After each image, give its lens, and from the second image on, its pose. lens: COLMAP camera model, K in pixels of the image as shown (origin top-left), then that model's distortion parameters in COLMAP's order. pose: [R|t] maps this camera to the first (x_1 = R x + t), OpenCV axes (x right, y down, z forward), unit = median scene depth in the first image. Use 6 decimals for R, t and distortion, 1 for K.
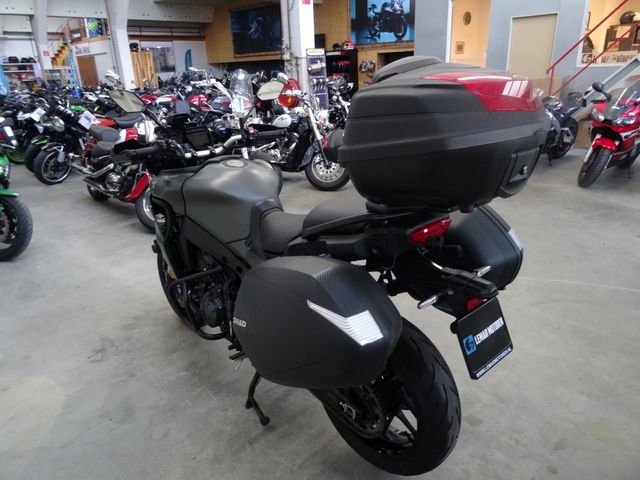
lens RADIAL K [[457.7, 0, 325.6], [0, 457.7, 240.3], [0, 0, 1]] dist [0.002048, -0.001348]
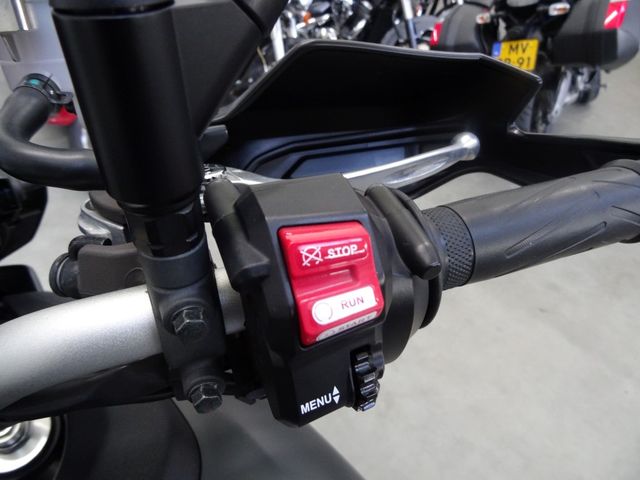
lens RADIAL K [[457.7, 0, 318.9], [0, 457.7, 239.9], [0, 0, 1]] dist [0.002048, -0.001348]
pose [[0.993602, 0.096128, -0.059289, -0.081995], [-0.076803, 0.959978, 0.269340, -0.126033], [0.082807, -0.263063, 0.961218, 0.468493]]
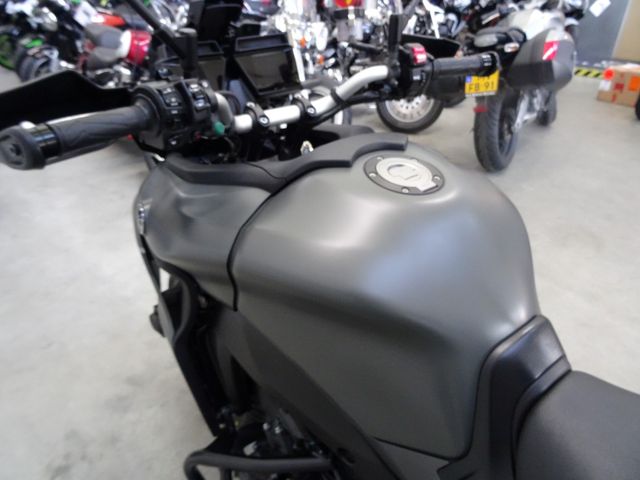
lens RADIAL K [[457.7, 0, 319.4], [0, 457.7, 239.8], [0, 0, 1]] dist [0.002048, -0.001348]
pose [[0.996237, 0.070031, -0.051058, -0.105583], [-0.060127, 0.982769, 0.174784, -0.078371], [0.062419, -0.171056, 0.983282, 0.312177]]
